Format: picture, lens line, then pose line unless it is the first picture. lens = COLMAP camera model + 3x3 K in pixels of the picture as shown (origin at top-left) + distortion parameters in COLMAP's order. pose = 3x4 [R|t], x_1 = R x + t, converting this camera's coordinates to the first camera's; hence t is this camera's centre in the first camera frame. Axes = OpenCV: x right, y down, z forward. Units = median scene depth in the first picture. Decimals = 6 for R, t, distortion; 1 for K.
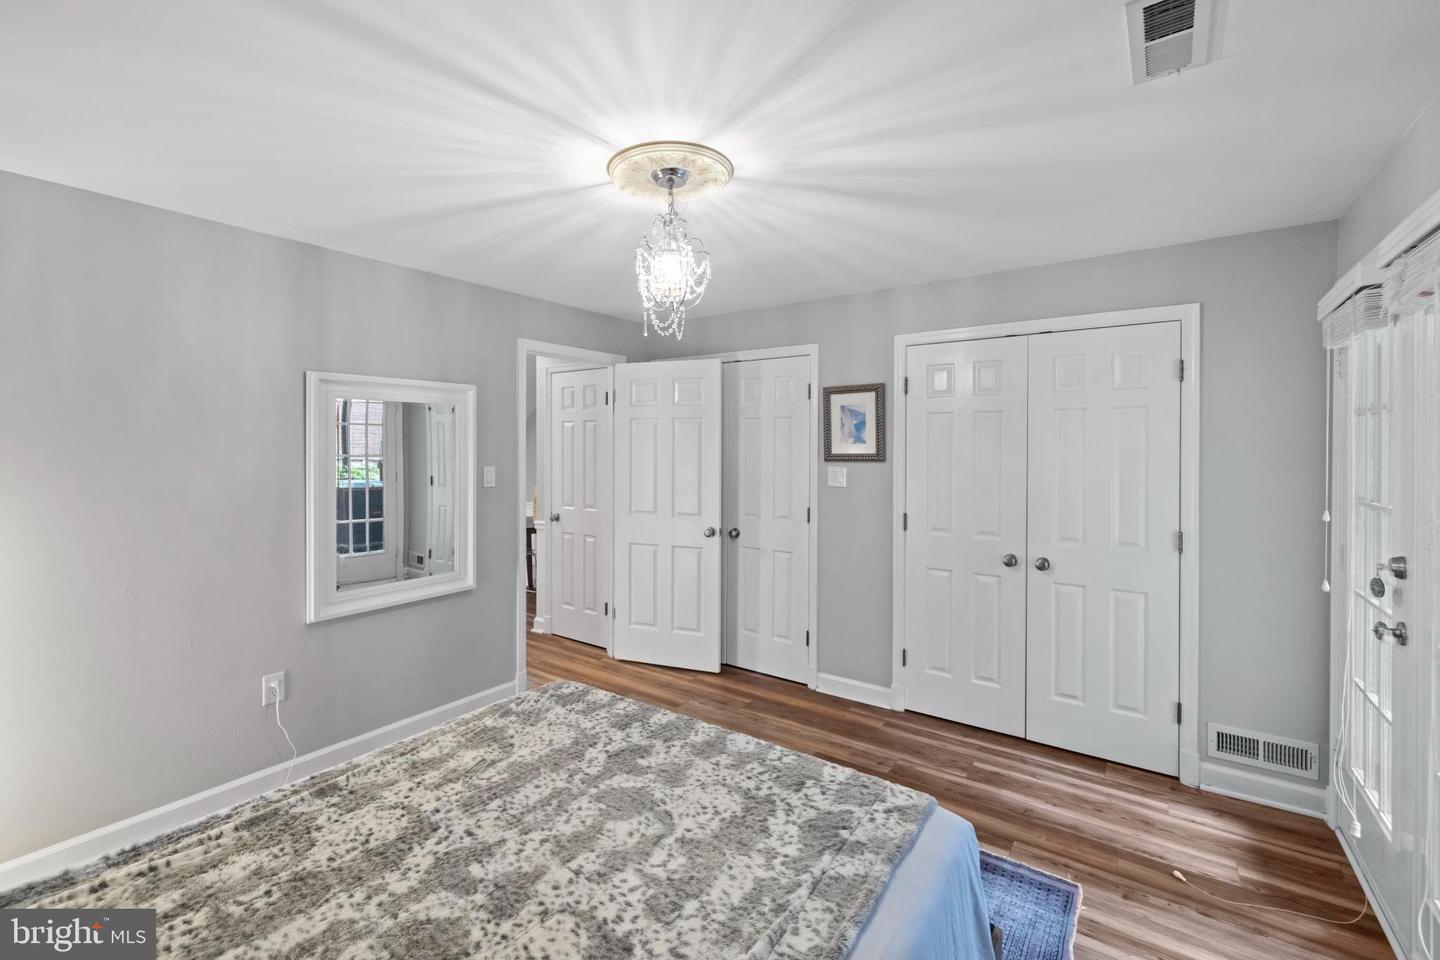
lens RADIAL K [[614.2, 0, 712.0], [0, 614.2, 450.2], [0, 0, 1]] dist [-0.000467, -0.000069]
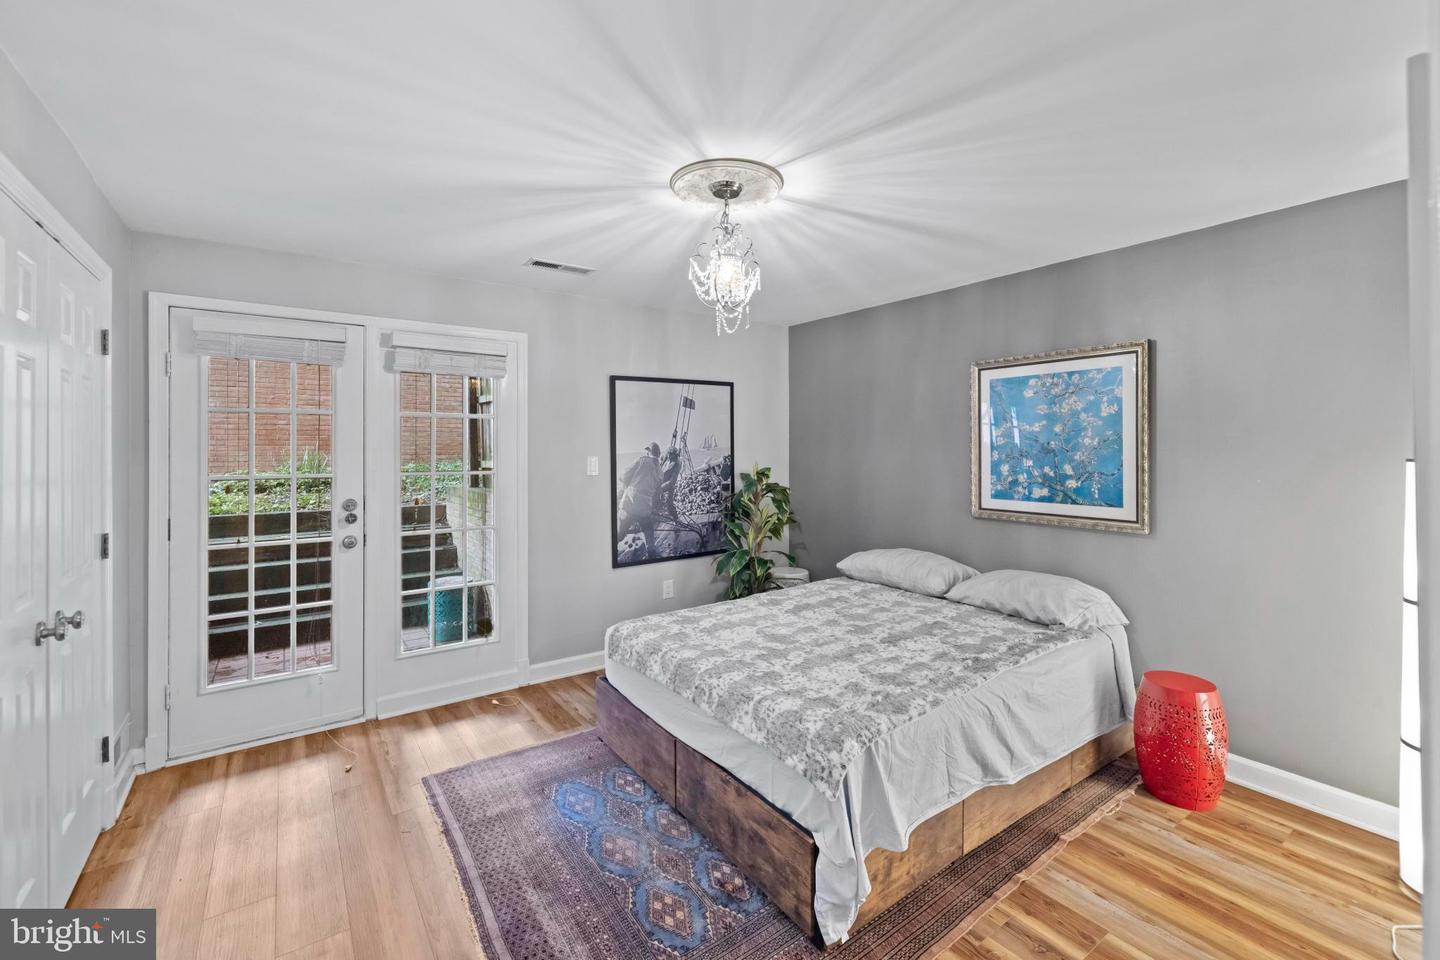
lens RADIAL K [[608.4, 0, 716.1], [0, 608.4, 448.2], [0, 0, 1]] dist [-0.000929, 0.000154]
pose [[-0.944728, 0.000904, 0.327855, -0.402912], [0.001220, 0.999999, 0.000758, 0.021526], [-0.327854, 0.001117, -0.944728, 2.013450]]
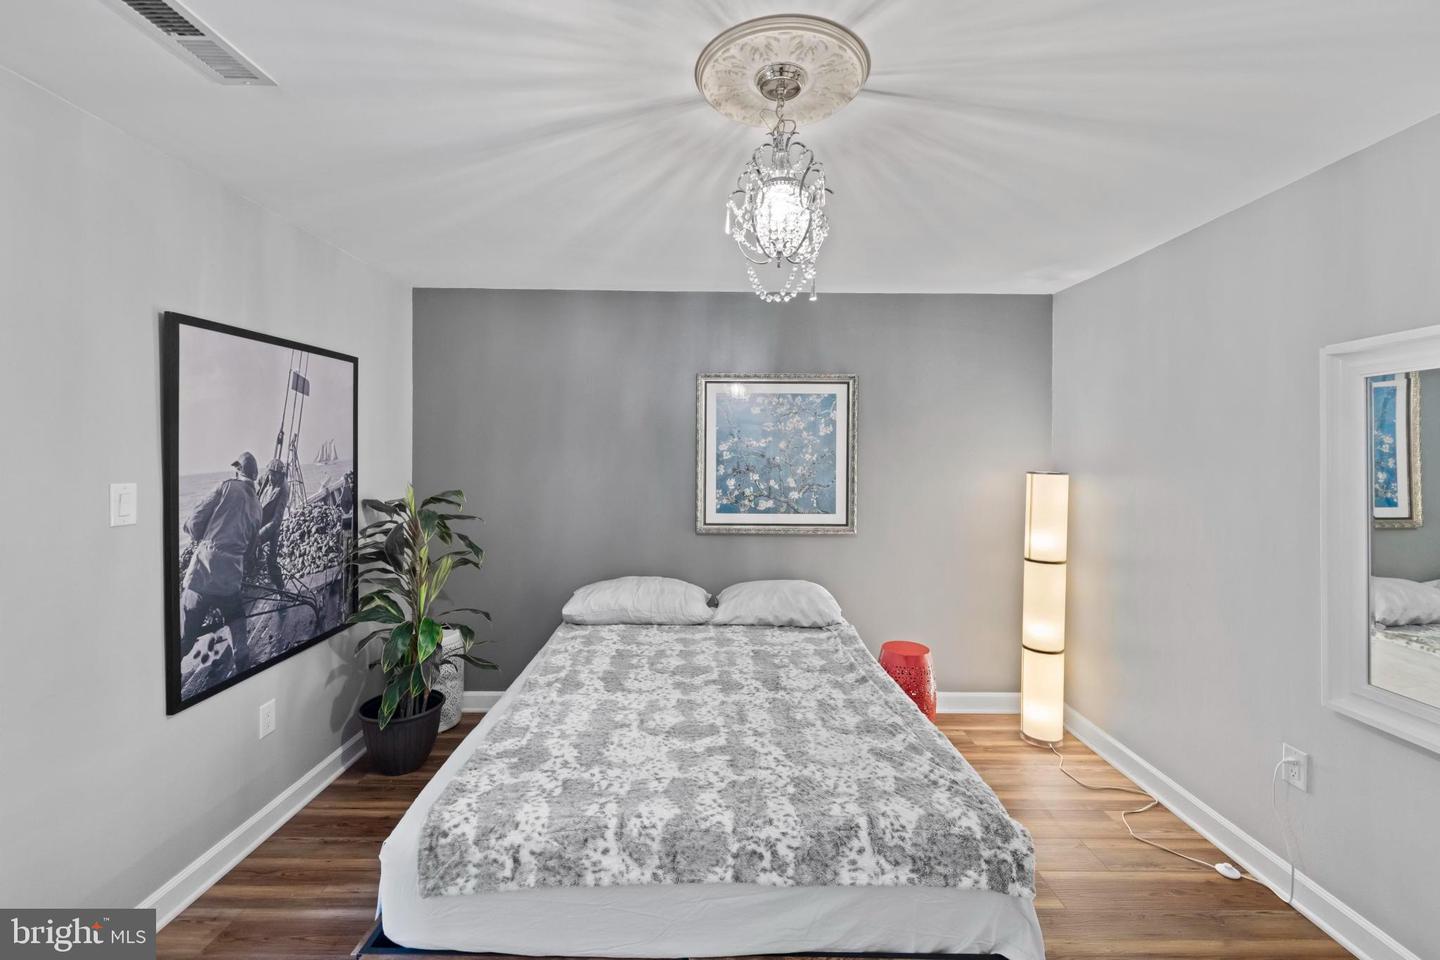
lens RADIAL K [[608.4, 0, 717.4], [0, 608.4, 457.9], [0, 0, 1]] dist [-0.000708, -0.000049]
pose [[-0.809517, -0.002680, -0.587091, 0.414552], [-0.007937, 0.999948, 0.006379, 0.000438], [0.587043, 0.009823, -0.809496, 1.526504]]
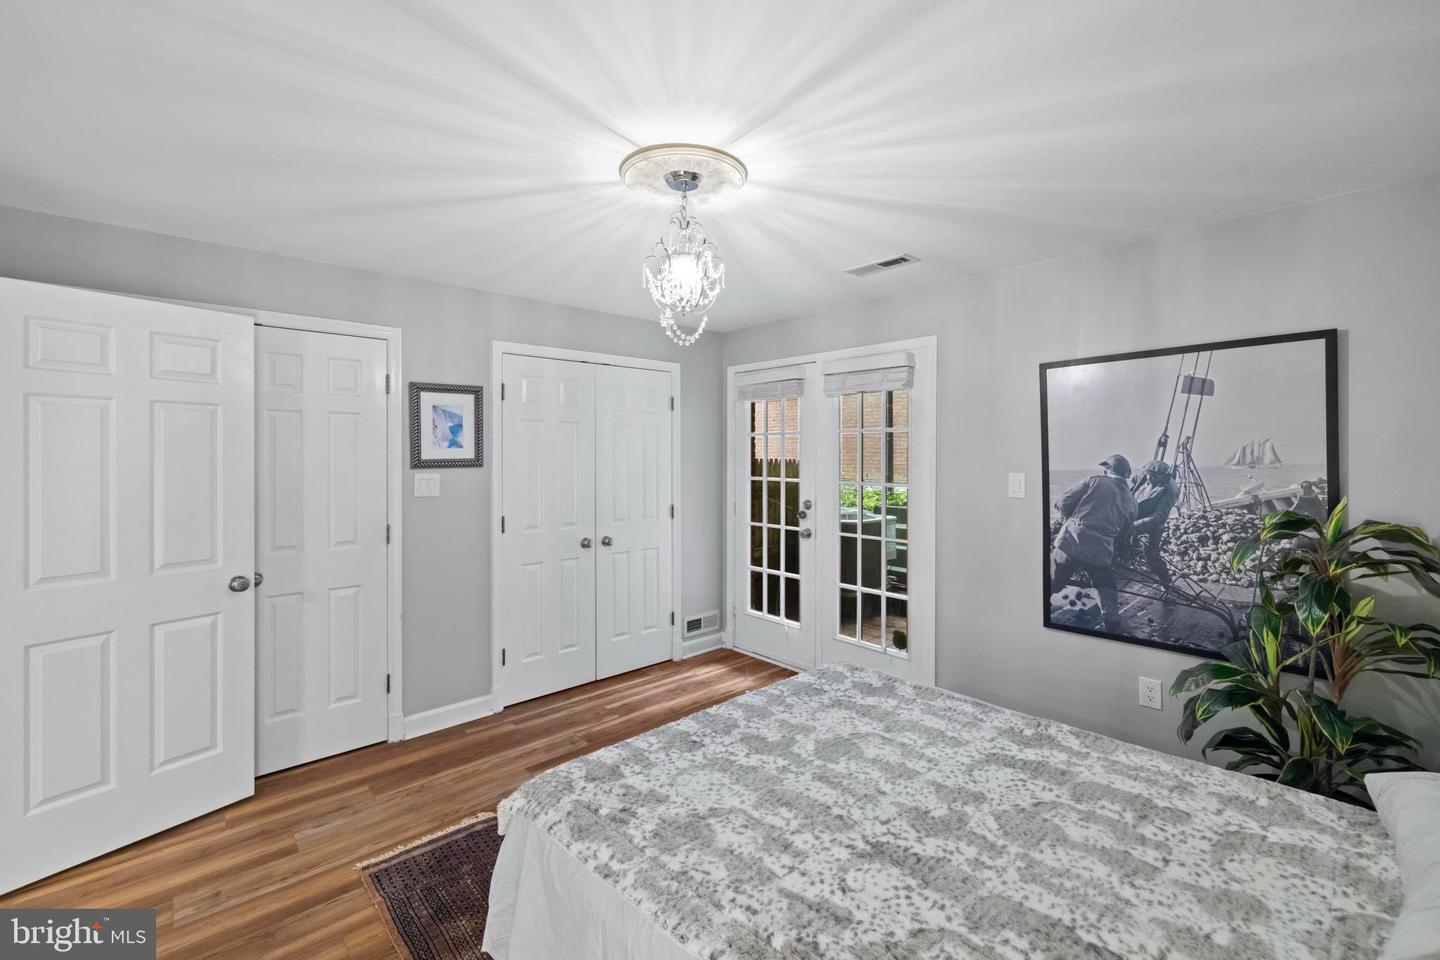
lens RADIAL K [[608.4, 0, 717.4], [0, 608.4, 457.9], [0, 0, 1]] dist [-0.000708, -0.000049]
pose [[0.215866, -0.010665, 0.976365, -1.003852], [0.004416, 0.999941, 0.009947, -0.005773], [-0.976413, 0.002164, 0.215900, 0.725206]]
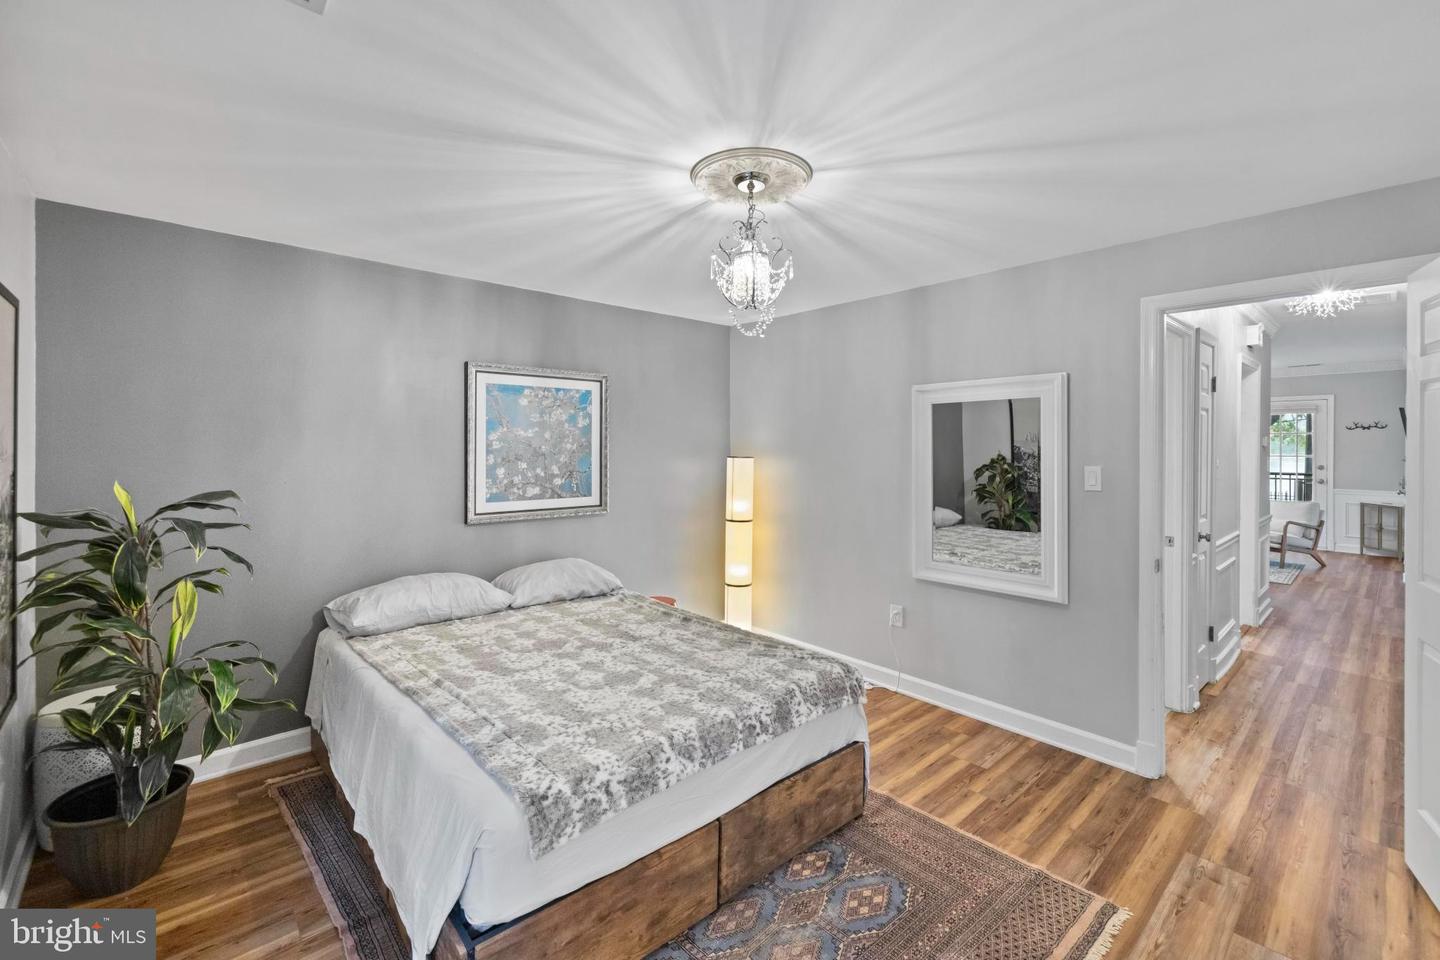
lens RADIAL K [[612.9, 0, 713.9], [0, 612.9, 447.9], [0, 0, 1]] dist [-0.000140, -0.000024]
pose [[-0.219404, 0.002336, -0.975631, 0.947053], [-0.004883, 0.999982, 0.003492, 0.003191], [0.975622, 0.005531, -0.219389, 1.152493]]
